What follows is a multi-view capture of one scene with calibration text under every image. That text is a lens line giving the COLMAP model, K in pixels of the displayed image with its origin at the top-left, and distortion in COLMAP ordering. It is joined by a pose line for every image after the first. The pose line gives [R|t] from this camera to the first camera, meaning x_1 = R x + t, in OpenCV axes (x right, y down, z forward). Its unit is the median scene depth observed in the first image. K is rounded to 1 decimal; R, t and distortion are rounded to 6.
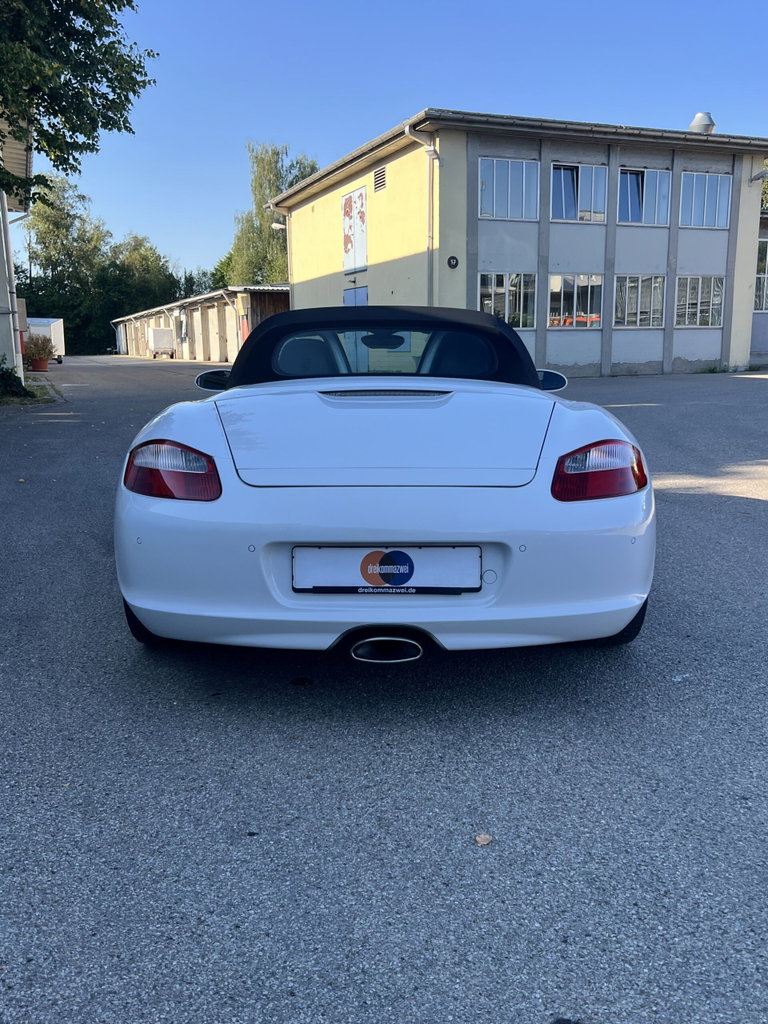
lens RADIAL K [[874.8, 0, 387.0], [0, 874.8, 515.5], [0, 0, 1]] dist [0.042686, -0.056230]
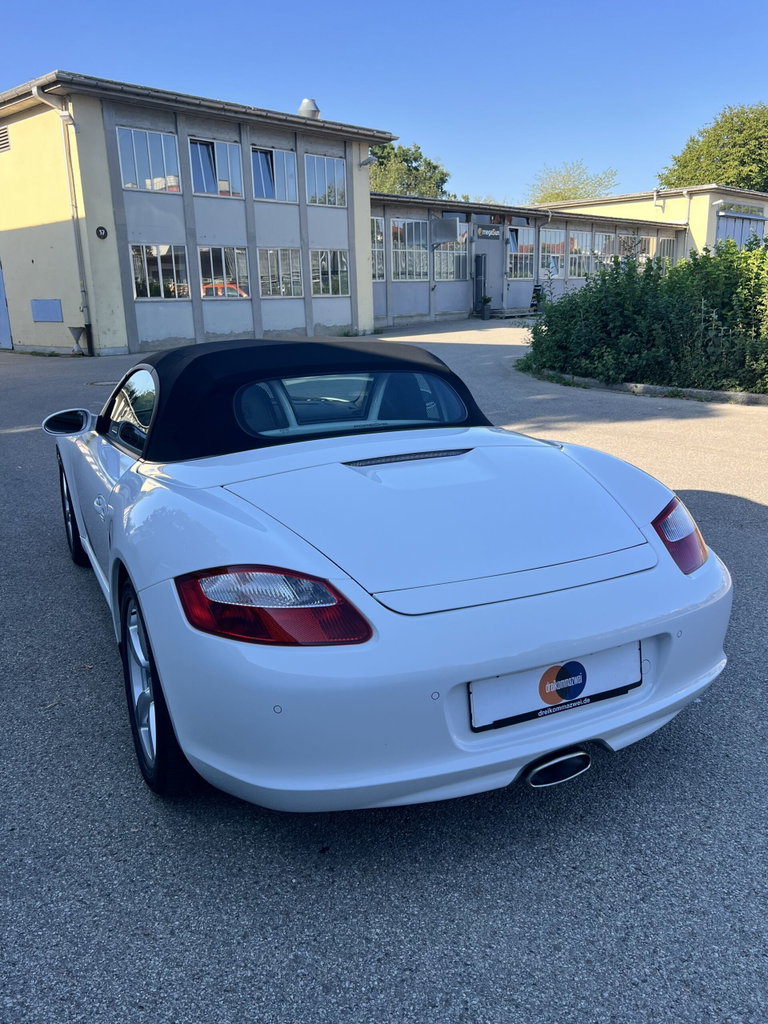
lens RADIAL K [[800.5, 0, 387.4], [0, 800.5, 503.1], [0, 0, 1]] dist [0.026368, -0.024671]
pose [[0.898586, -0.120992, 0.421788, -0.054089], [0.098586, 0.992327, 0.074623, -0.022469], [-0.427580, -0.025472, 0.903619, 0.036918]]
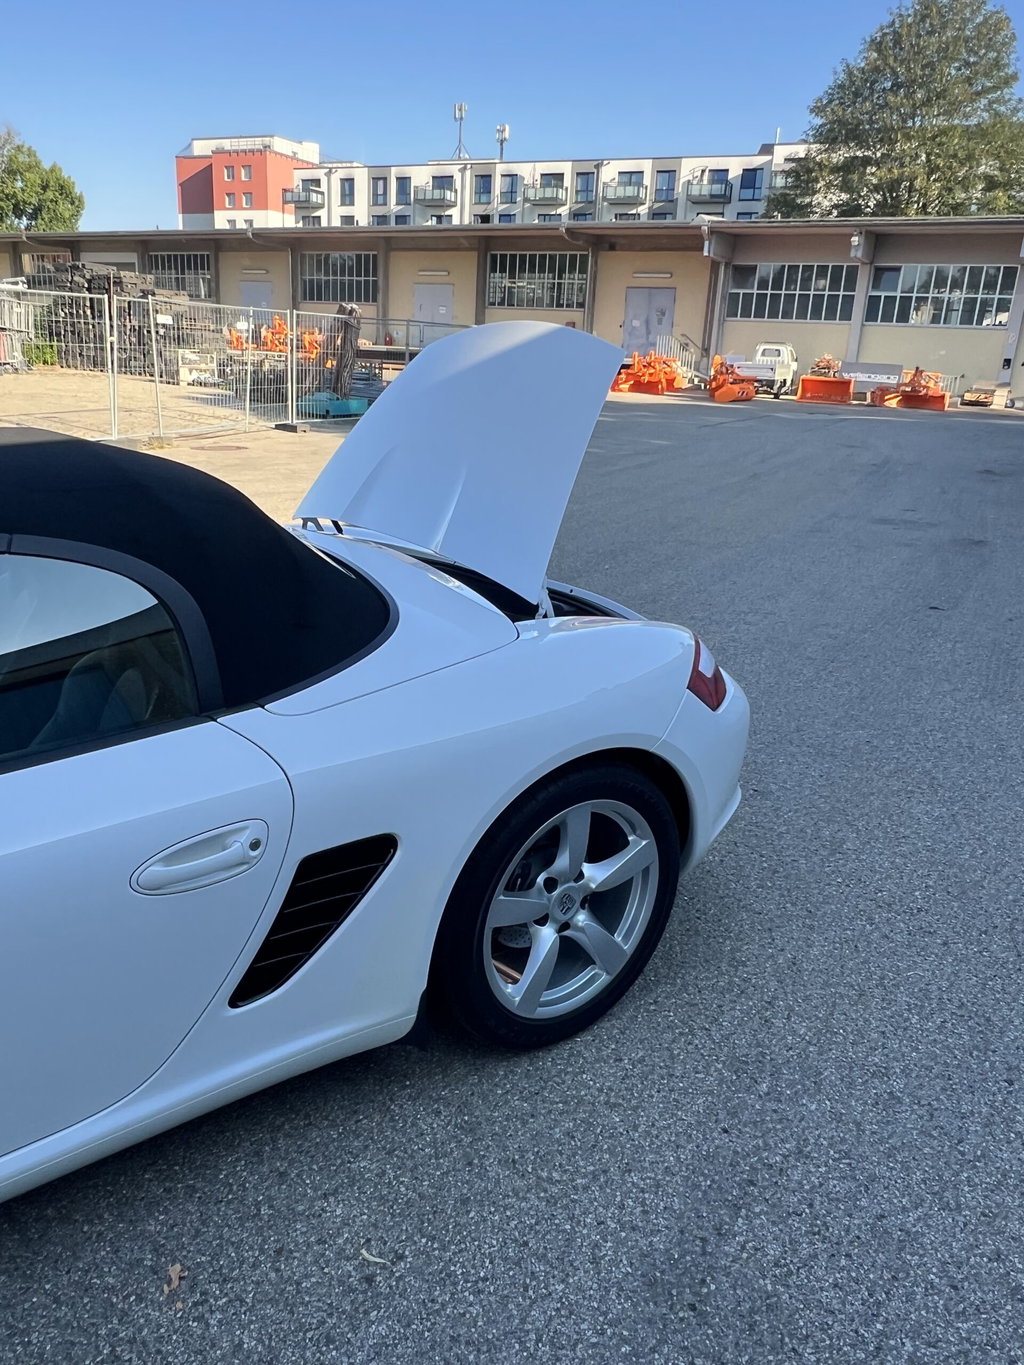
lens RADIAL K [[976.2, 0, 488.3], [0, 976.2, 661.4], [0, 0, 1]] dist [-0.007352, 0.001105]
pose [[-0.593582, -0.269906, 0.758163, -0.101752], [0.121424, 0.901261, 0.415915, -0.056125], [-0.795560, 0.338939, -0.502199, 0.197029]]
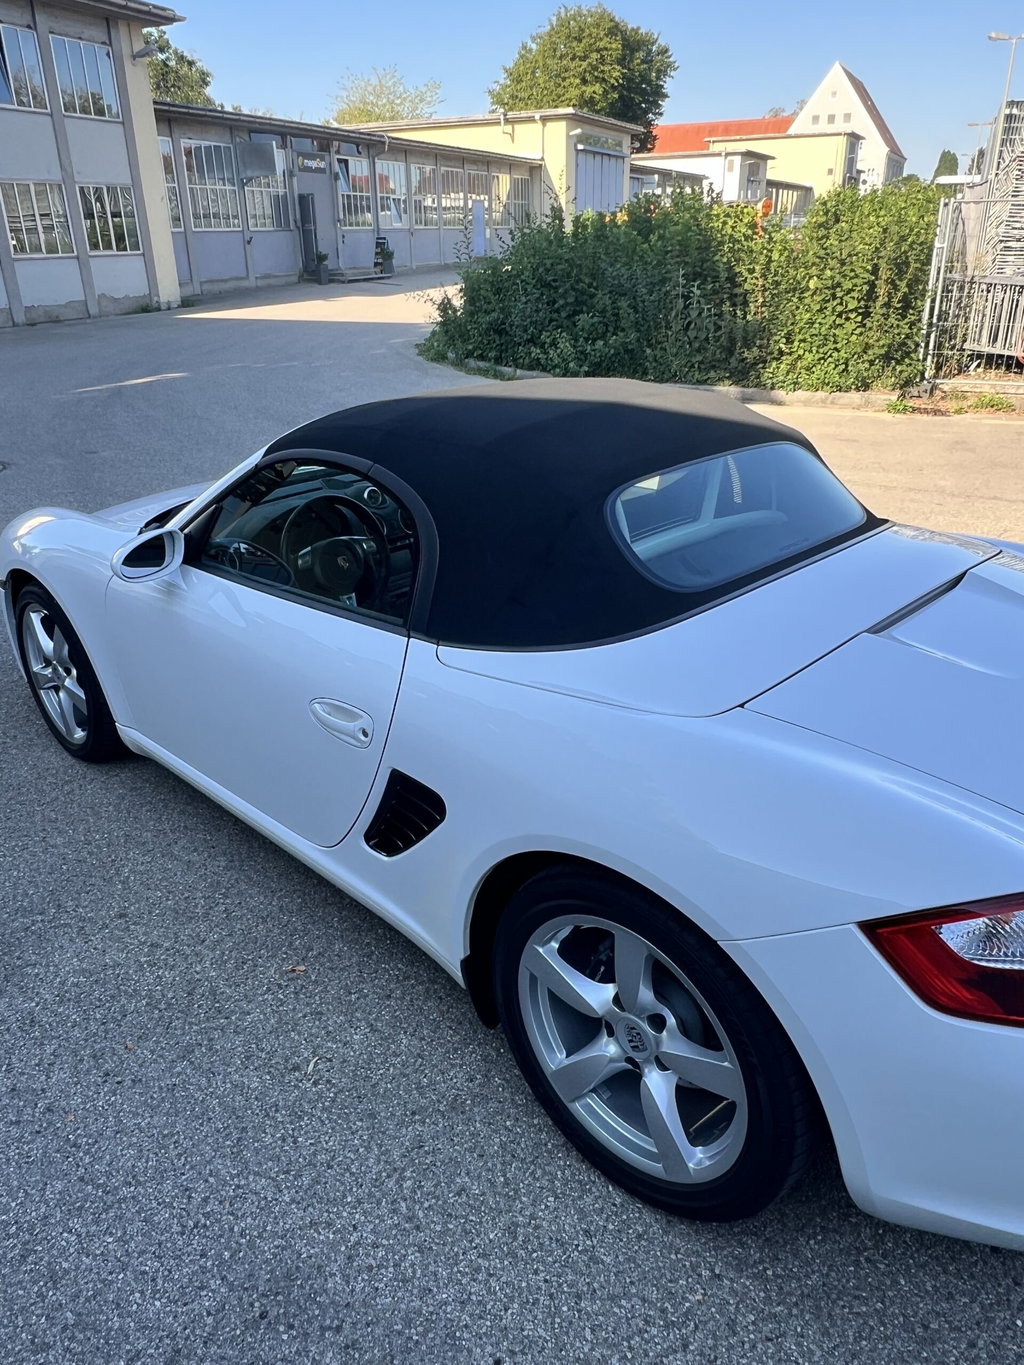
lens RADIAL K [[976.2, 0, 505.1], [0, 976.2, 664.6], [0, 0, 1]] dist [-0.007352, 0.001105]
pose [[0.703677, -0.287464, 0.649771, -0.089687], [0.146213, 0.953514, 0.263500, -0.044724], [-0.695313, -0.090414, 0.712997, 0.103584]]
